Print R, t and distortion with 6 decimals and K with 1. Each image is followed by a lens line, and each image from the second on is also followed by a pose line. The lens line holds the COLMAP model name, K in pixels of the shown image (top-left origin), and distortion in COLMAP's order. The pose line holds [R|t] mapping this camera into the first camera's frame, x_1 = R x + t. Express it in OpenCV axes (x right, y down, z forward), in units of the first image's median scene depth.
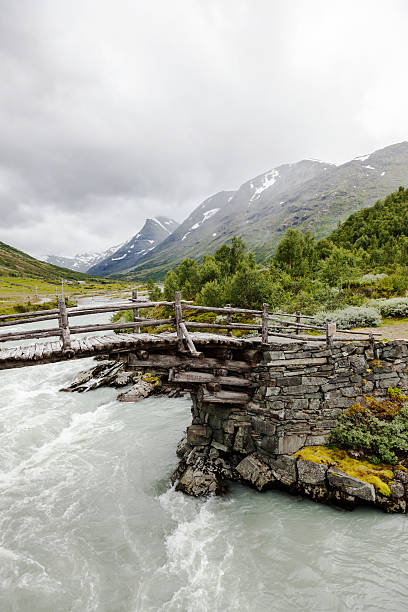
lens RADIAL K [[400.1, 0, 204.0], [0, 400.1, 306.0], [0, 0, 1]] dist [0.003157, -0.000251]
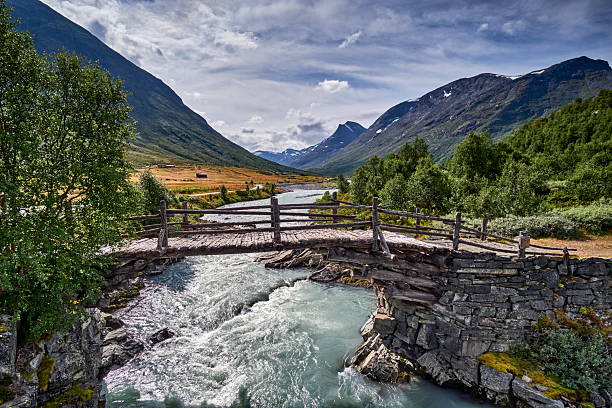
lens RADIAL K [[322.0, 0, 306.0], [0, 322.0, 204.0], [0, 0, 1]] dist [-0.022818, -0.000003]
pose [[0.971795, 0.067808, -0.225867, -0.048023], [-0.061140, 0.997465, 0.036394, -0.035104], [0.227763, -0.021558, 0.973478, 0.091081]]
